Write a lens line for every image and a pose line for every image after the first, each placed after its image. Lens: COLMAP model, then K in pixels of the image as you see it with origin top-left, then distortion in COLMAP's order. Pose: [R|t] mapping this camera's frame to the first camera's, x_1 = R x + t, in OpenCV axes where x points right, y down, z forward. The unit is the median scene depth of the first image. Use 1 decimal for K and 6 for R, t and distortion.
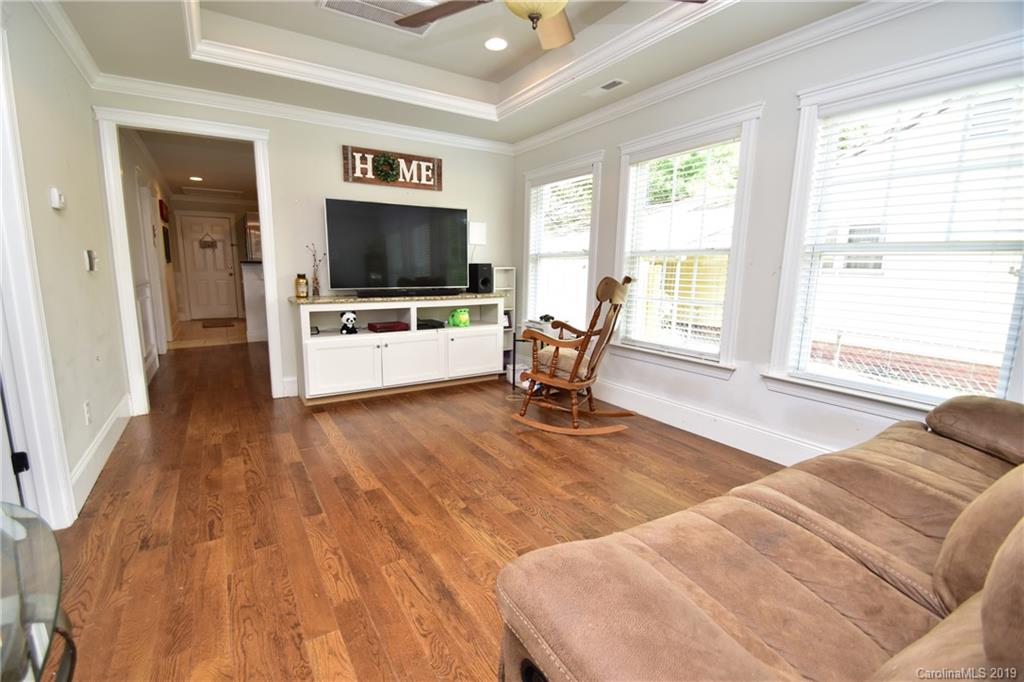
lens RADIAL K [[449.5, 0, 493.4], [0, 449.5, 341.0], [0, 0, 1]] dist [0.012356, -0.016077]
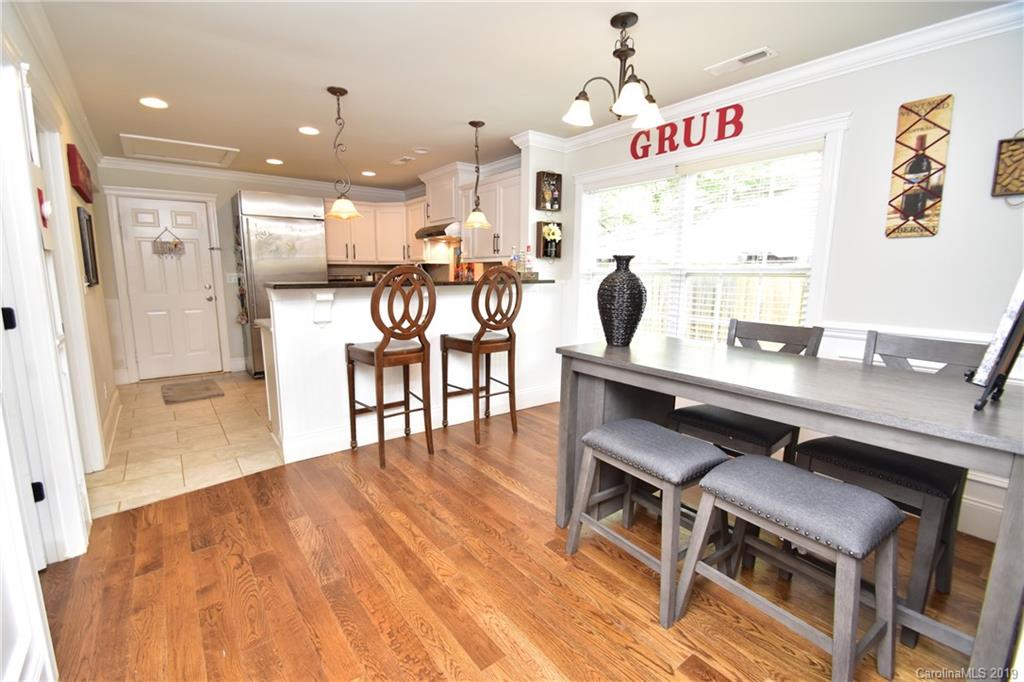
lens RADIAL K [[449.5, 0, 493.4], [0, 449.5, 341.0], [0, 0, 1]] dist [0.012356, -0.016077]
pose [[0.995377, -0.024700, 0.092817, -0.310322], [0.025389, 0.999658, -0.006242, -0.091393], [-0.092631, 0.008570, 0.995664, 0.439219]]
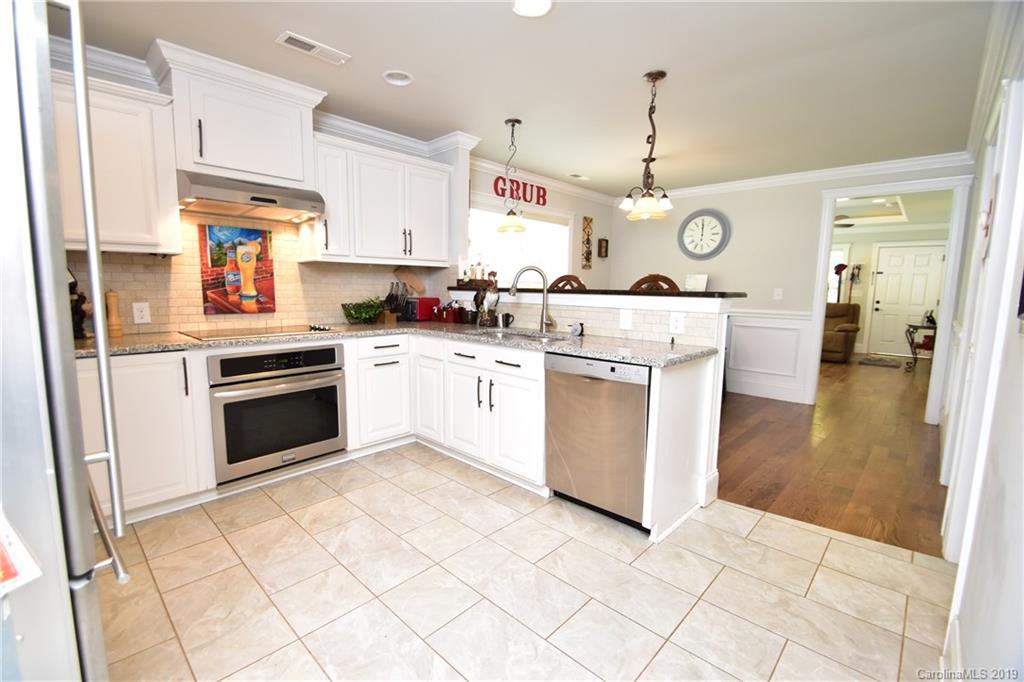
lens RADIAL K [[449.5, 0, 493.4], [0, 449.5, 341.0], [0, 0, 1]] dist [0.012356, -0.016077]
pose [[-0.250741, -0.133322, 0.958830, -0.718883], [0.142144, 0.974665, 0.172696, -0.189331], [-0.957562, 0.179594, -0.225437, 1.051499]]
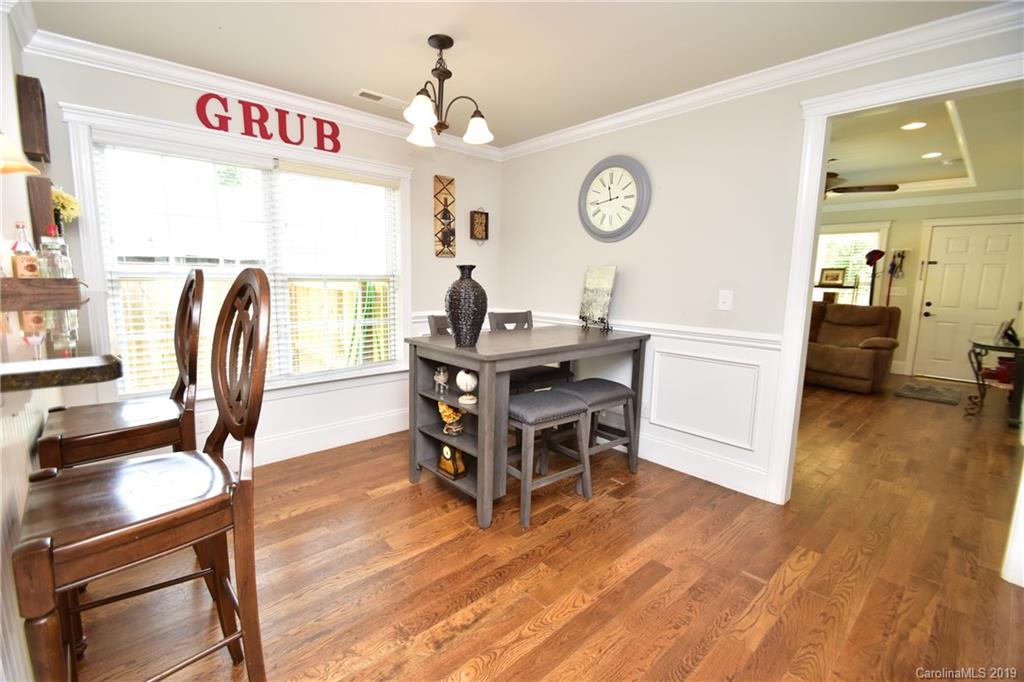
lens RADIAL K [[449.5, 0, 493.4], [0, 449.5, 341.0], [0, 0, 1]] dist [0.012356, -0.016077]
pose [[-0.177573, -0.152802, 0.972173, -0.515955], [0.146576, 0.972747, 0.179665, -0.145805], [-0.973131, 0.174400, -0.150336, 0.744984]]
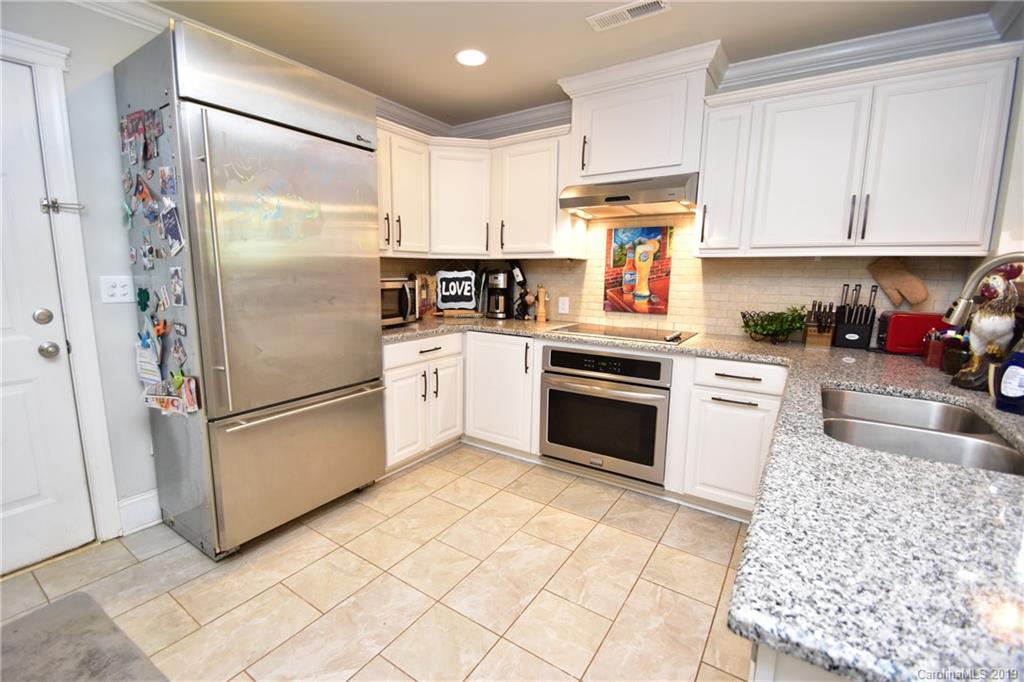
lens RADIAL K [[449.5, 0, 493.4], [0, 449.5, 341.0], [0, 0, 1]] dist [0.012356, -0.016077]
pose [[0.912905, -0.065979, 0.402805, -0.560553], [0.066752, 0.997696, 0.012137, -0.164535], [-0.402677, 0.015808, 0.915205, 0.857942]]
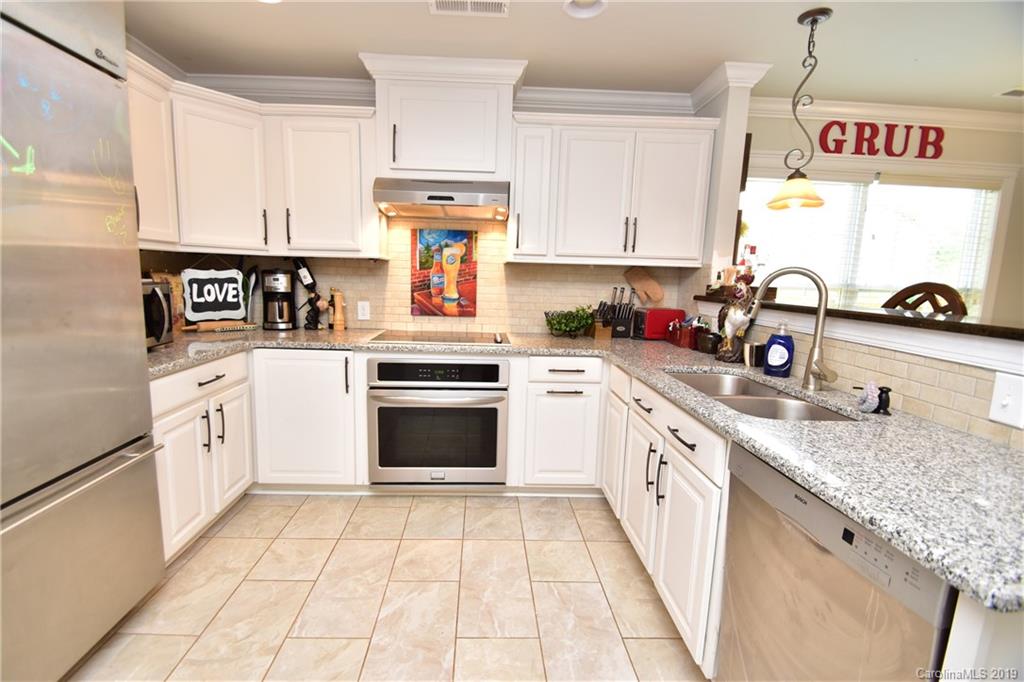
lens RADIAL K [[449.5, 0, 493.4], [0, 449.5, 341.0], [0, 0, 1]] dist [0.012356, -0.016077]
pose [[0.490651, -0.124297, 0.862445, -0.603535], [0.120043, 0.989978, 0.074384, -0.178619], [-0.863048, 0.067034, 0.500655, 0.938756]]
